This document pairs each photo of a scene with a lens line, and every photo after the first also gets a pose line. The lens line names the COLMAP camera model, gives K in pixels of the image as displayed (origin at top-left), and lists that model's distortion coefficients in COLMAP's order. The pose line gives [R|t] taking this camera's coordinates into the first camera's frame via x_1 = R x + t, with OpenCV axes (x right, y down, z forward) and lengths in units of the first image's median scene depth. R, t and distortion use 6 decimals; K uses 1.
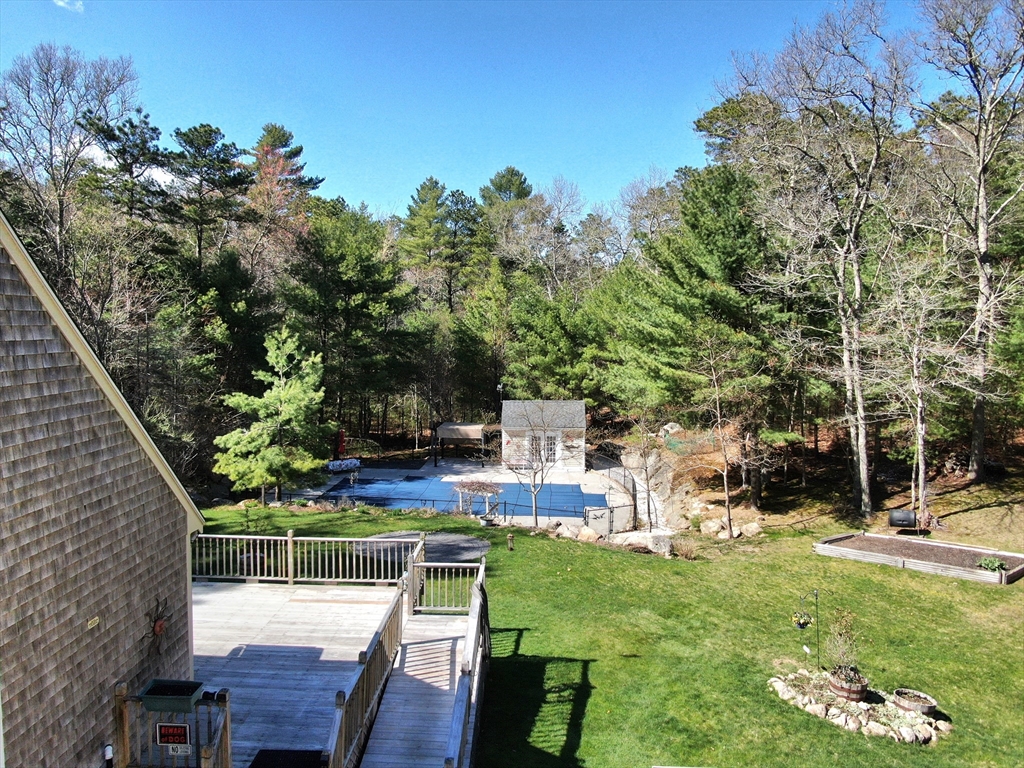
lens RADIAL K [[735.6, 0, 520.1], [0, 735.6, 386.1], [0, 0, 1]] dist [-0.028637, 0.014929]
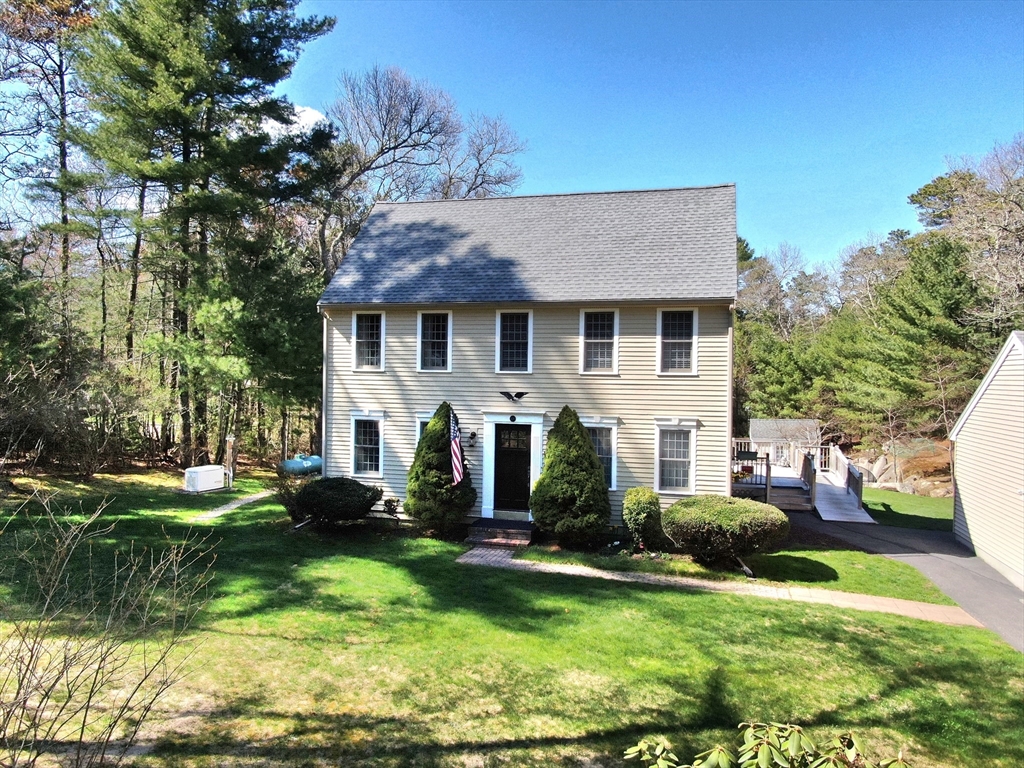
lens RADIAL K [[735.6, 0, 509.4], [0, 735.6, 384.0], [0, 0, 1]] dist [-0.028637, 0.014929]
pose [[0.969829, 0.001444, -0.243782, -0.195725], [-0.021407, 0.996624, -0.079259, 0.114948], [0.242844, 0.082087, 0.966586, -0.561698]]
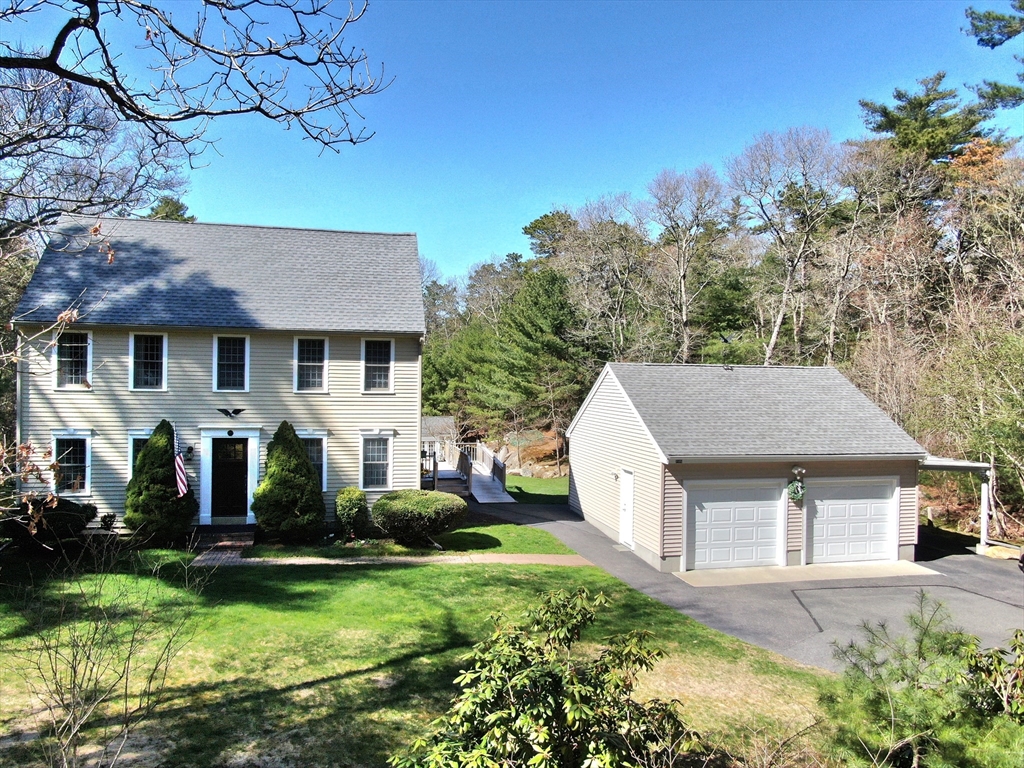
lens RADIAL K [[735.6, 0, 508.1], [0, 735.6, 383.9], [0, 0, 1]] dist [-0.028637, 0.014929]
pose [[0.969687, -0.002154, 0.244341, -0.261996], [0.020417, 0.997178, -0.072238, 0.103541], [-0.243496, 0.075037, 0.966995, -0.688723]]
